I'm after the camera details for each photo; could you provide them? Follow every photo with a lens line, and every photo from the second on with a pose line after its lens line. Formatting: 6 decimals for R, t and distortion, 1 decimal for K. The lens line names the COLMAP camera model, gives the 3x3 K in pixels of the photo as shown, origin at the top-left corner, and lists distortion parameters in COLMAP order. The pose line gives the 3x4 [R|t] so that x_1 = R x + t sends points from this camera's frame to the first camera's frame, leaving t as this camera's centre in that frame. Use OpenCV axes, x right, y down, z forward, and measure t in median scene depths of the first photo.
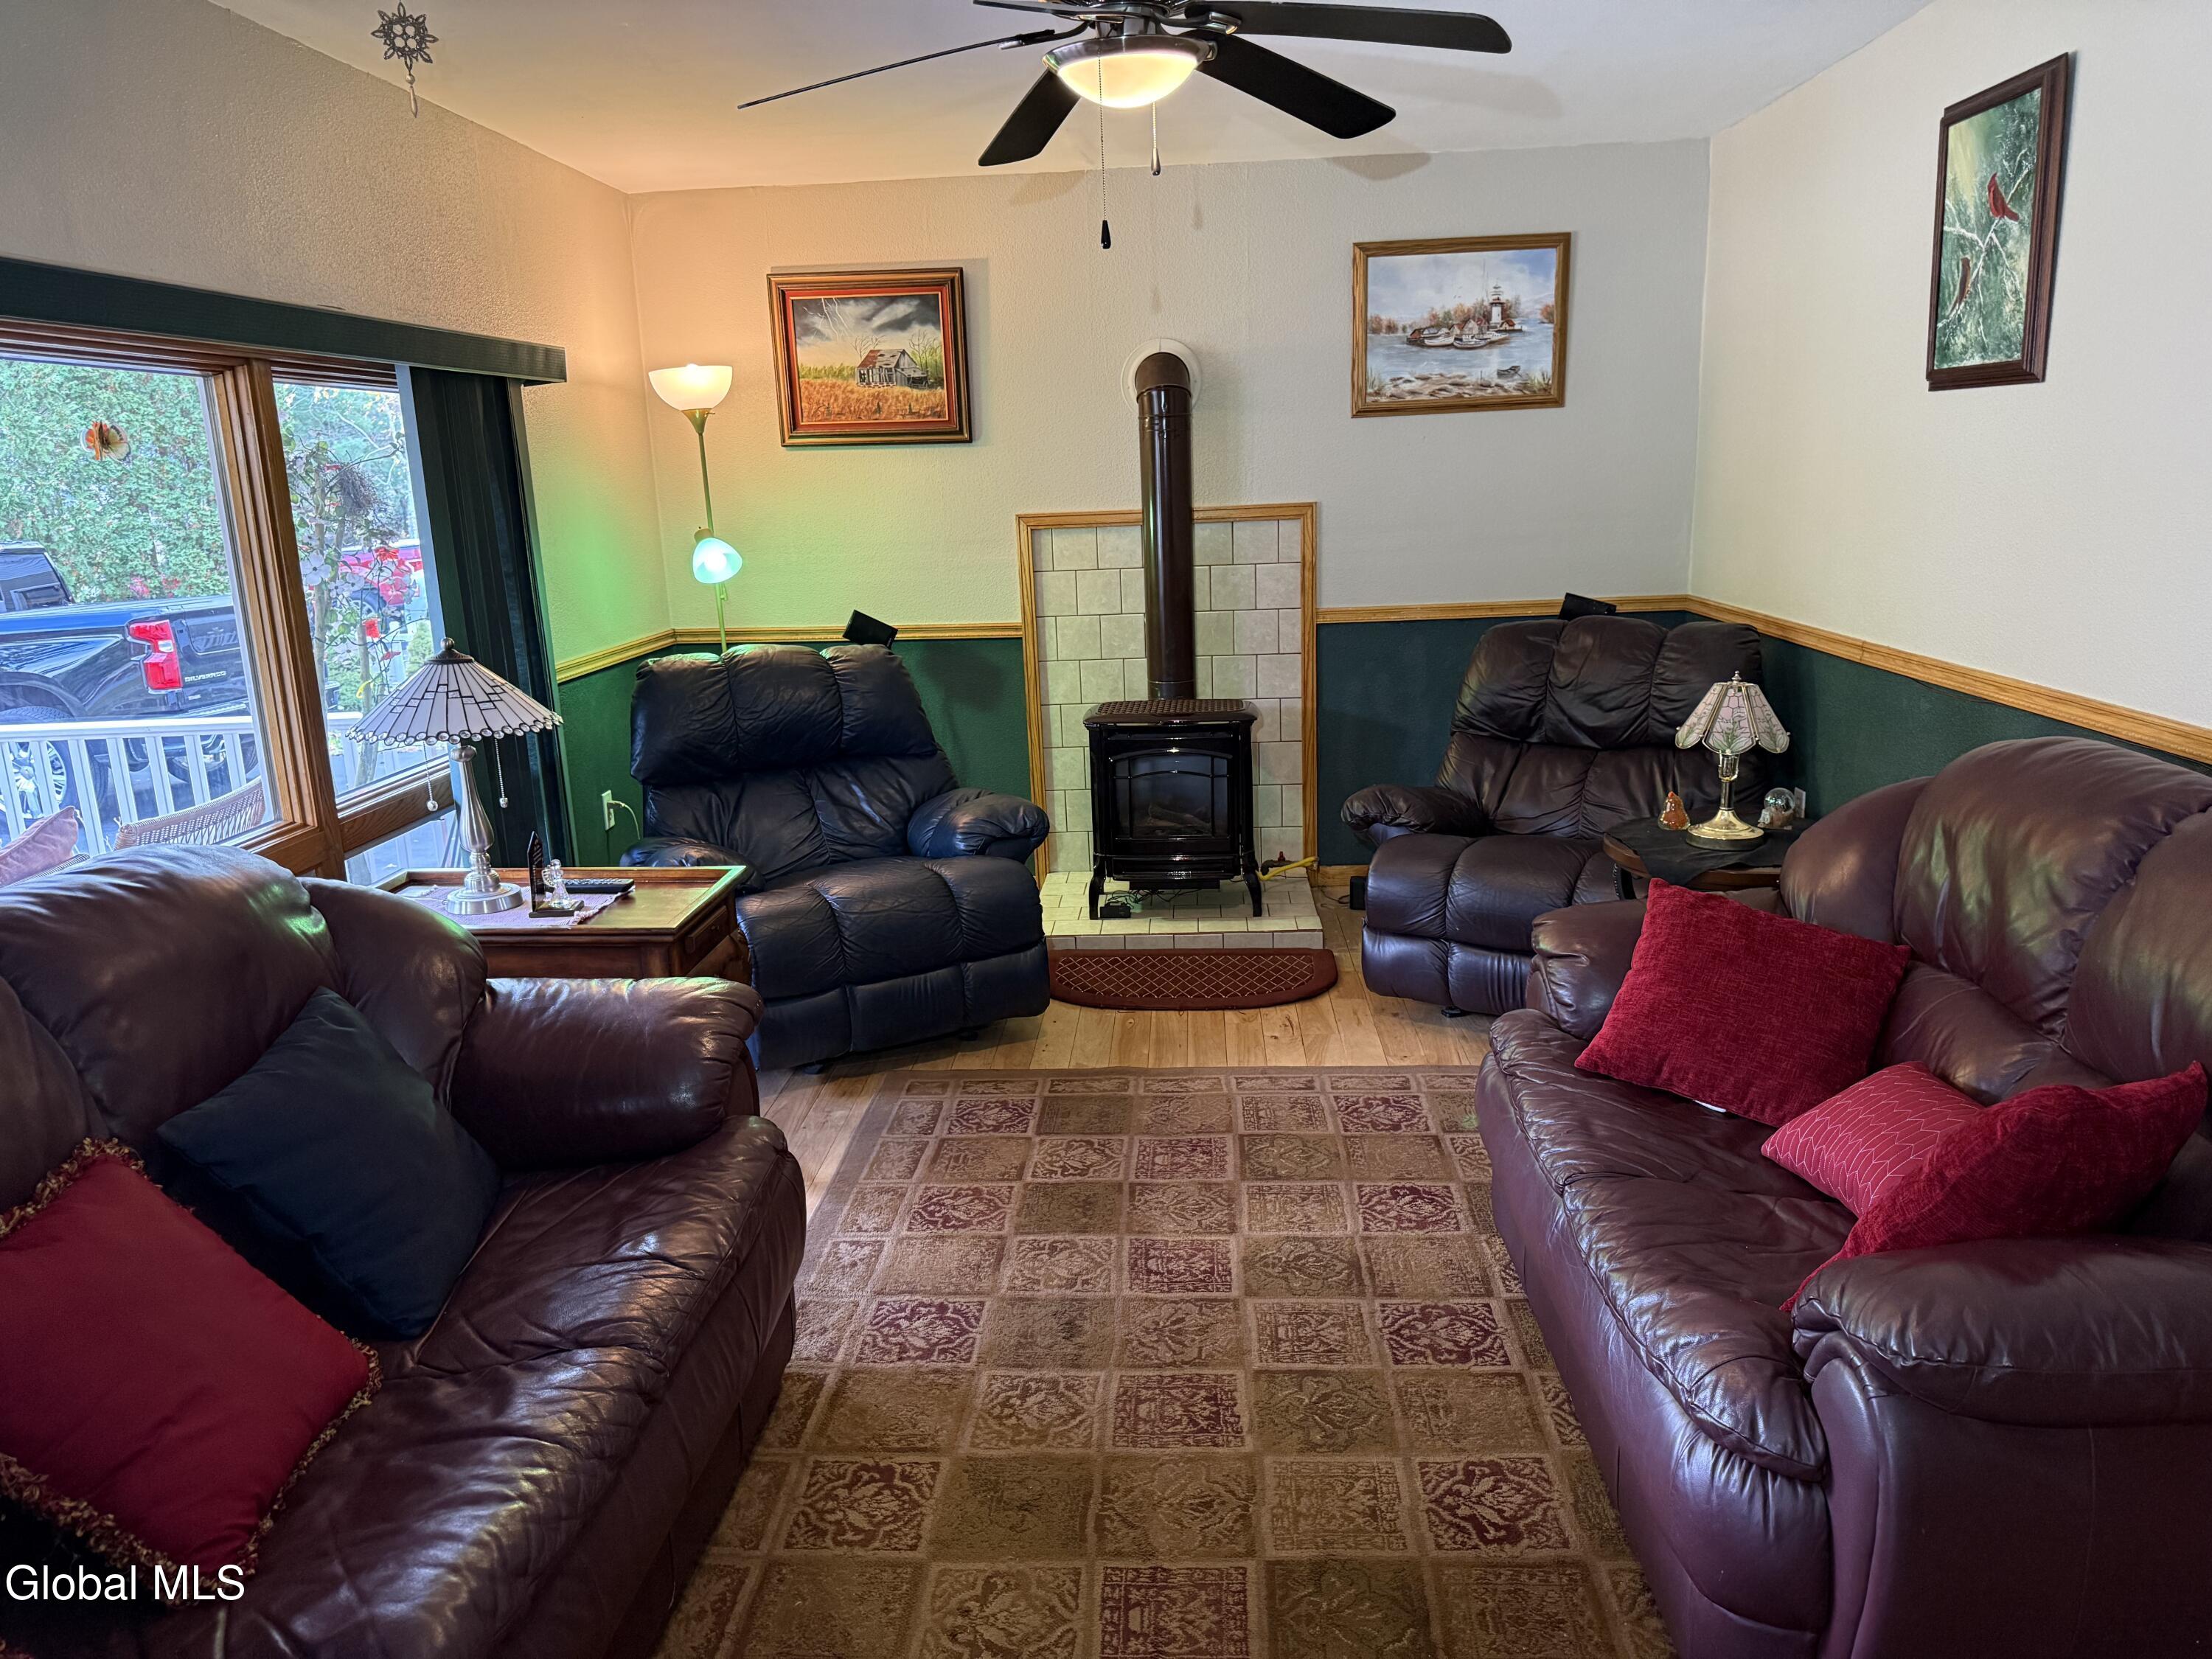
lens RADIAL K [[1563.8, 0, 991.6], [0, 1563.8, 871.8], [0, 0, 1]] dist [0.066671, -0.077951]
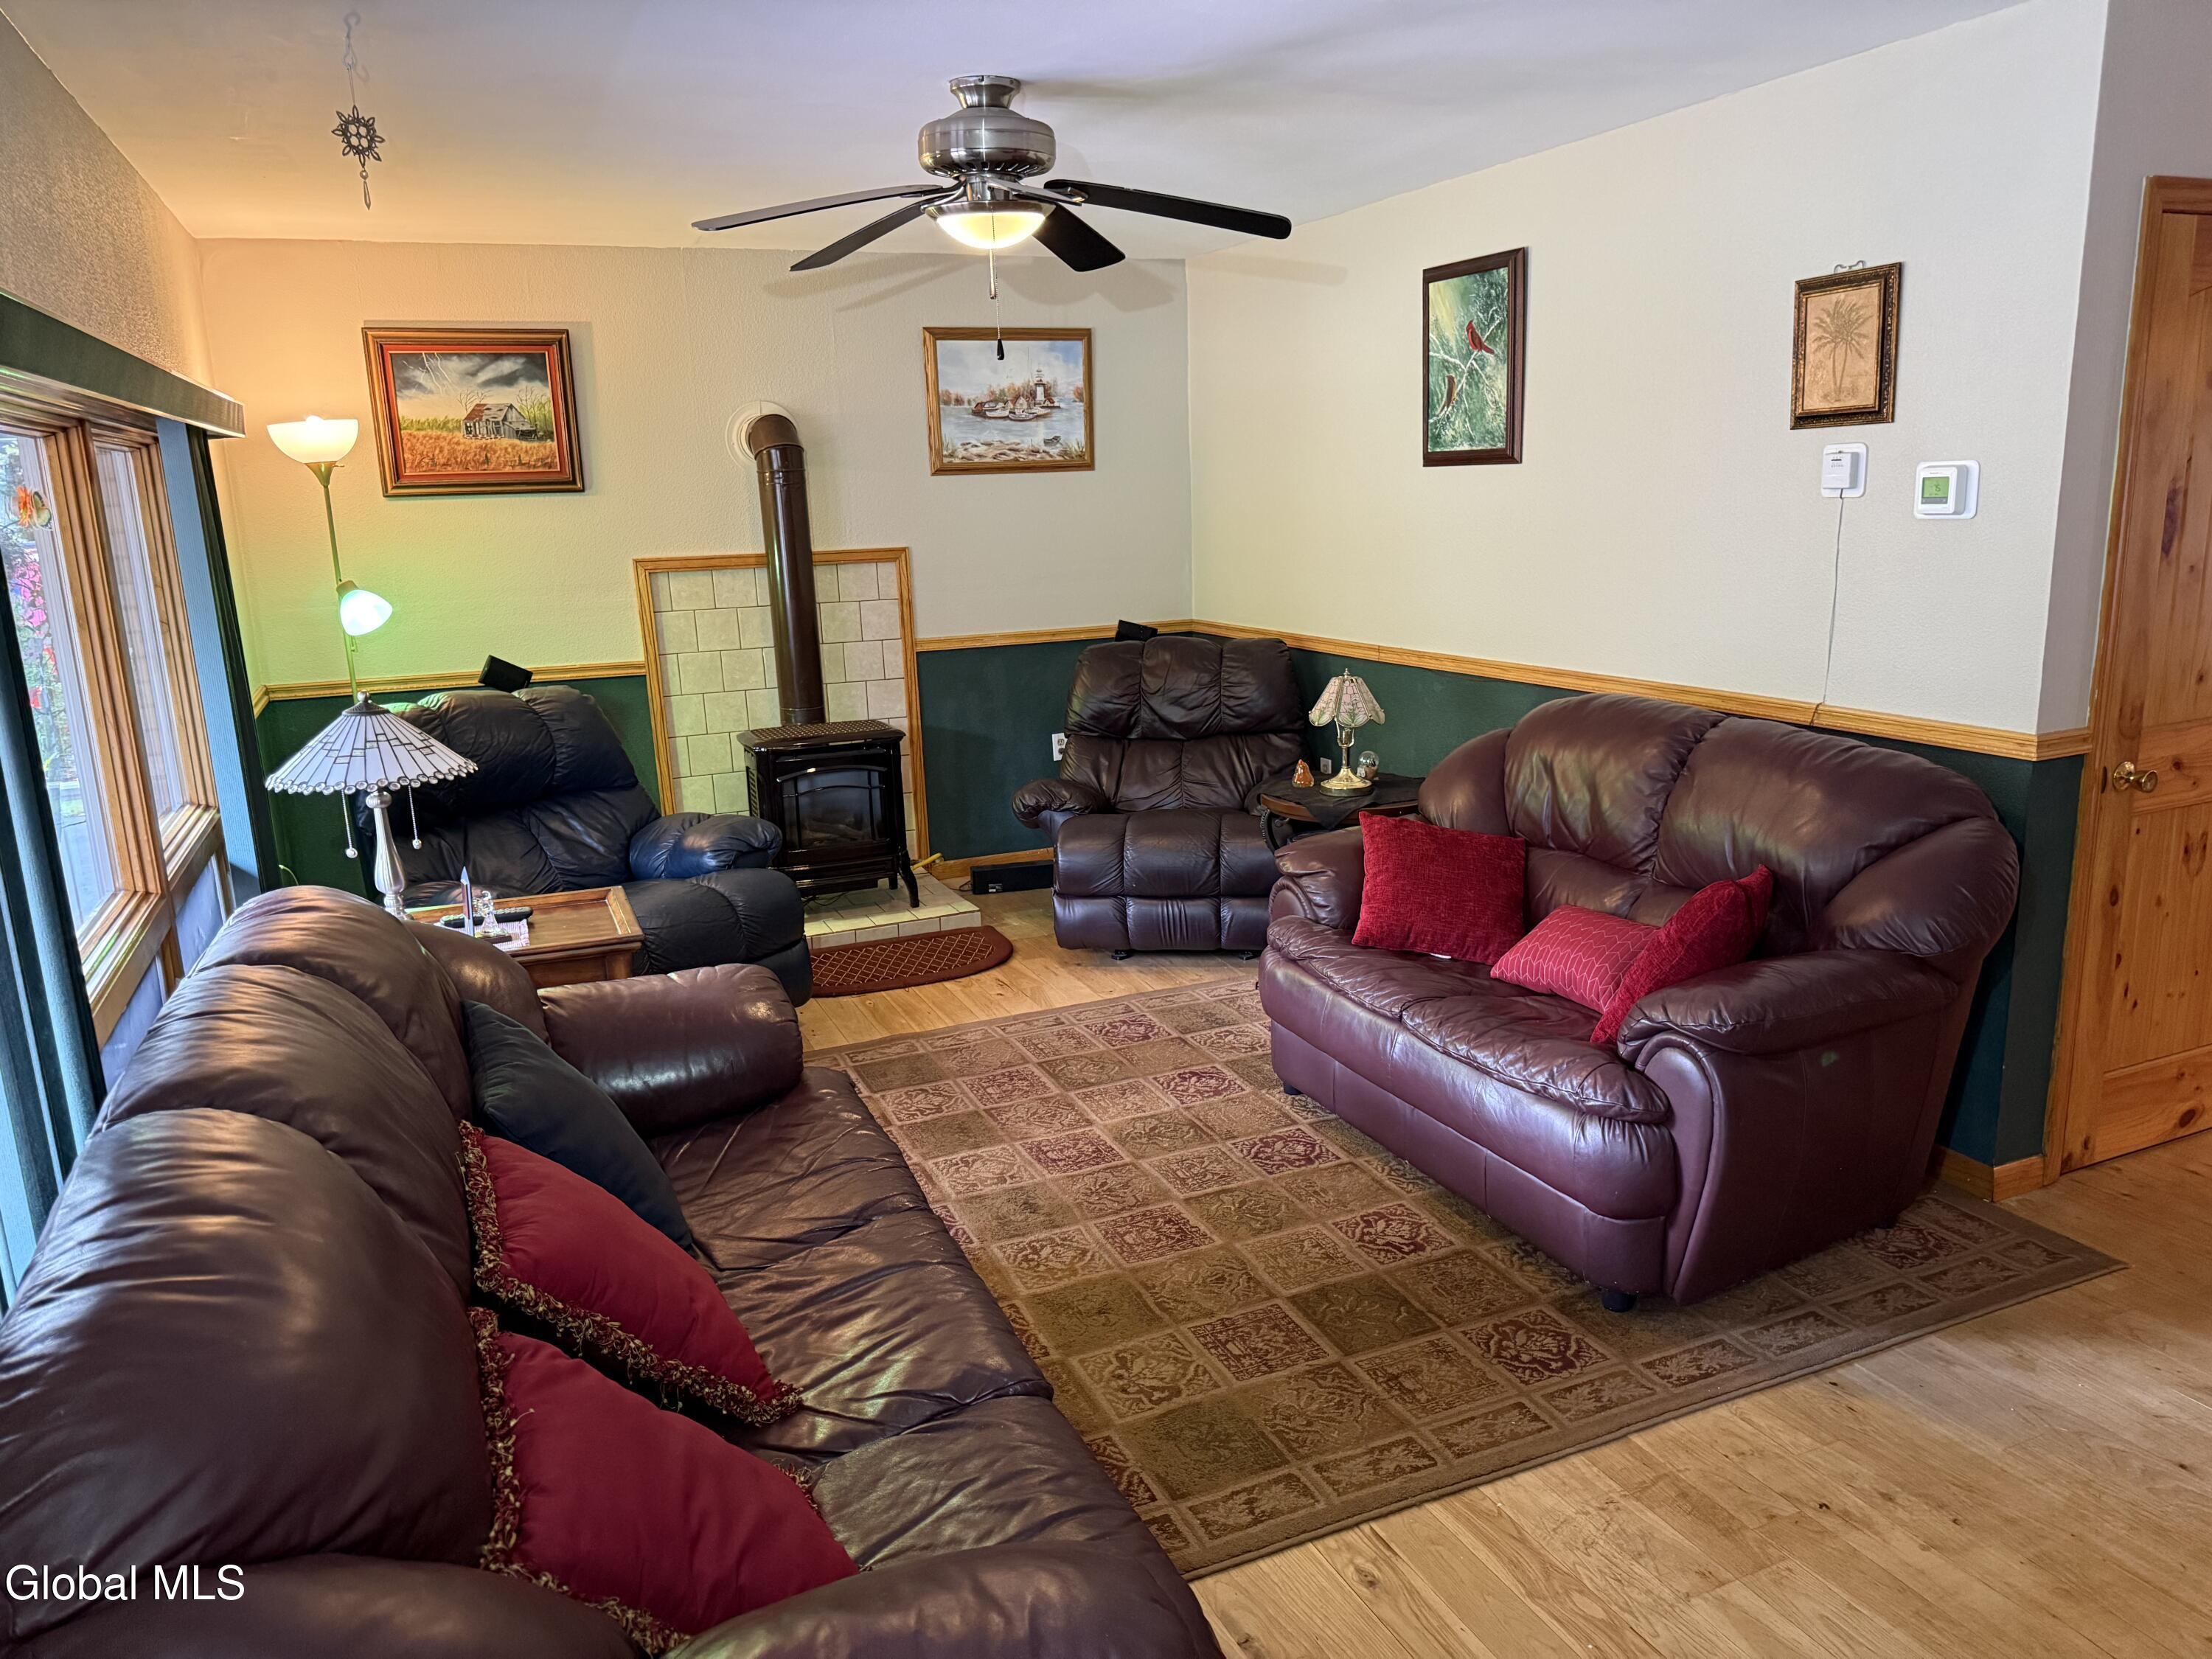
lens RADIAL K [[1563.8, 0, 1042.0], [0, 1563.8, 878.0], [0, 0, 1]] dist [0.066671, -0.077951]
pose [[0.898959, -0.103747, 0.425568, -0.332548], [0.112494, 0.993642, 0.004605, 0.018154], [-0.423340, 0.043734, 0.904915, -0.112597]]
